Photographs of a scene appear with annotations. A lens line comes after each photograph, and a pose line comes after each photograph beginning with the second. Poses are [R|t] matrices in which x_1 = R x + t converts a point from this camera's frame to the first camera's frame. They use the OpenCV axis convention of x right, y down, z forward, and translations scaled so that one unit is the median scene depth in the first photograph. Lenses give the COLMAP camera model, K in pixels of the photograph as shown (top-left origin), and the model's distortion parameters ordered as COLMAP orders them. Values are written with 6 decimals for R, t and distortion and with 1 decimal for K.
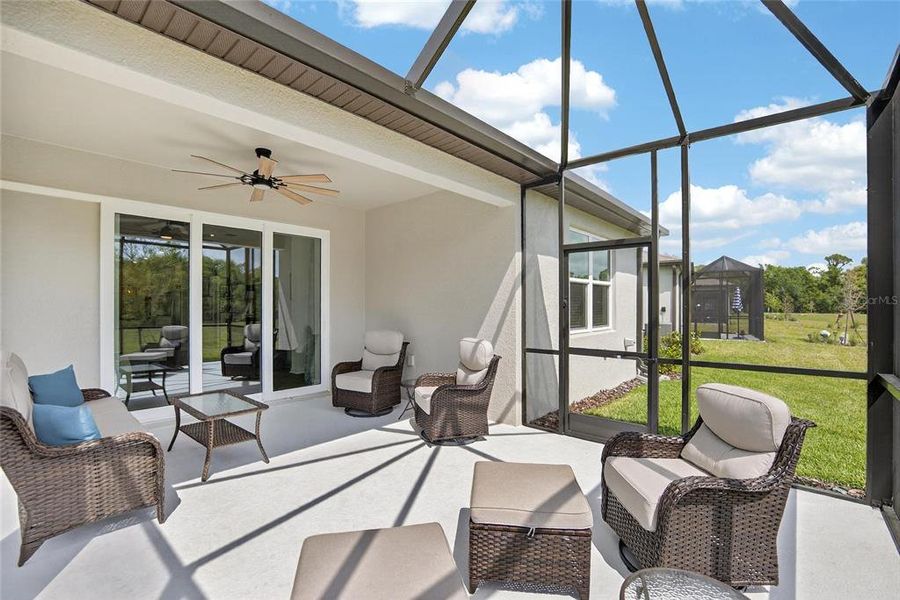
lens RADIAL K [[406.7, 0, 423.6], [0, 406.7, 303.8], [0, 0, 1]] dist [-0.038471, 0.006179]
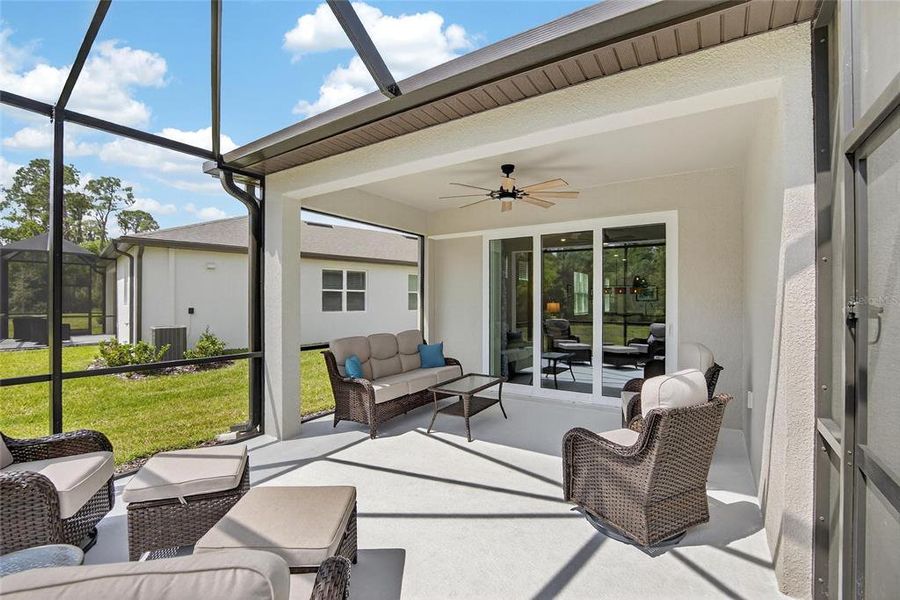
lens RADIAL K [[398.0, 0, 450.0], [0, 398.0, 300.0], [0, 0, 1]] dist [-0.036183, 0.005994]
pose [[0.178368, -0.004611, -0.983953, 0.646605], [0.003571, 0.999985, -0.004039, -0.009541], [0.983957, -0.002793, 0.178381, 0.655622]]
